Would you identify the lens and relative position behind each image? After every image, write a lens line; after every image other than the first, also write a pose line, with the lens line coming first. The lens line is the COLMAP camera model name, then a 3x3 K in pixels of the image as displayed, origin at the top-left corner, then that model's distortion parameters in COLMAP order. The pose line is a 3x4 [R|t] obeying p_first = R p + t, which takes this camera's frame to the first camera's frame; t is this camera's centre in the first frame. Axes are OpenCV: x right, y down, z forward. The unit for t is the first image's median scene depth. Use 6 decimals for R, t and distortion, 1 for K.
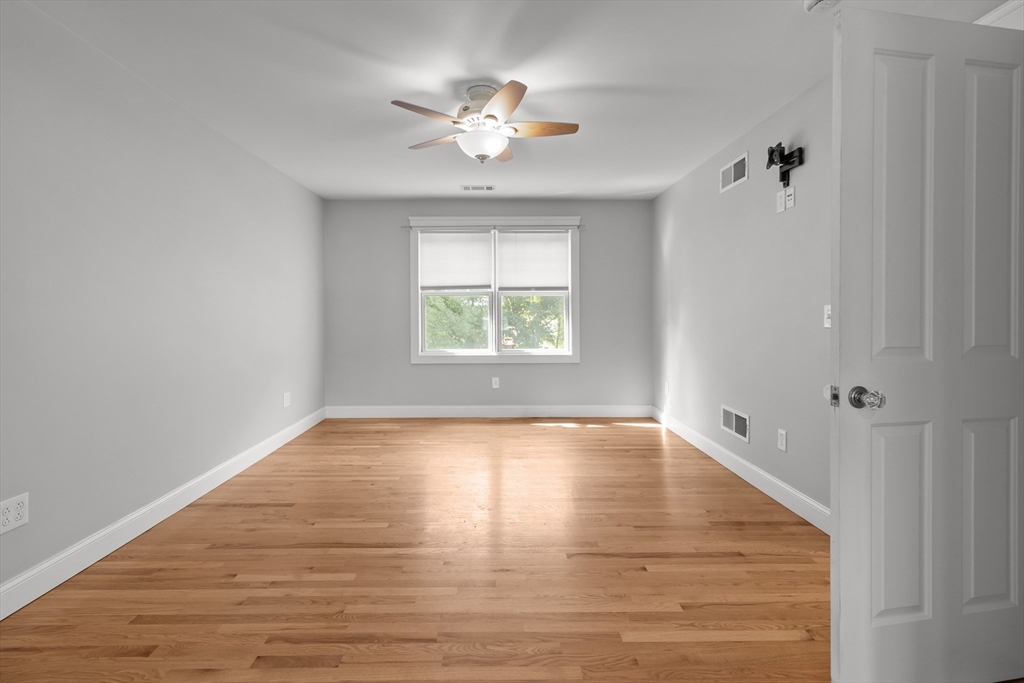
lens RADIAL K [[475.8, 0, 498.6], [0, 475.8, 317.0], [0, 0, 1]] dist [0.001217, -0.000418]
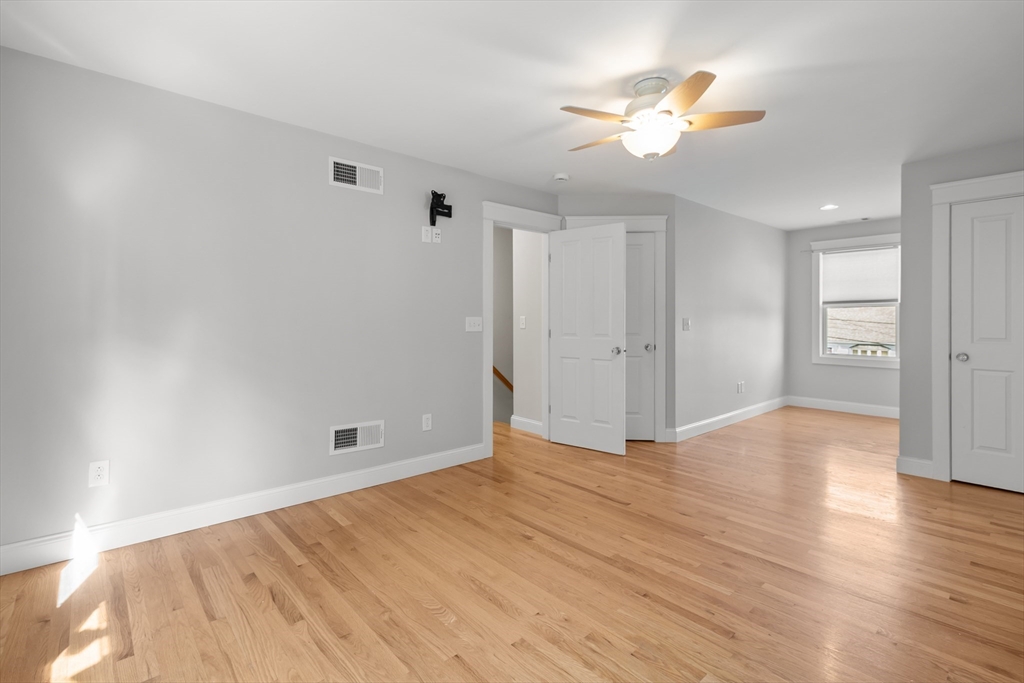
lens RADIAL K [[475.8, 0, 504.8], [0, 475.8, 322.7], [0, 0, 1]] dist [0.001217, -0.000418]
pose [[-0.656139, -0.002679, 0.754635, -0.534013], [0.004603, 0.999961, 0.007551, -0.018106], [-0.754626, 0.008428, -0.656101, 1.795515]]
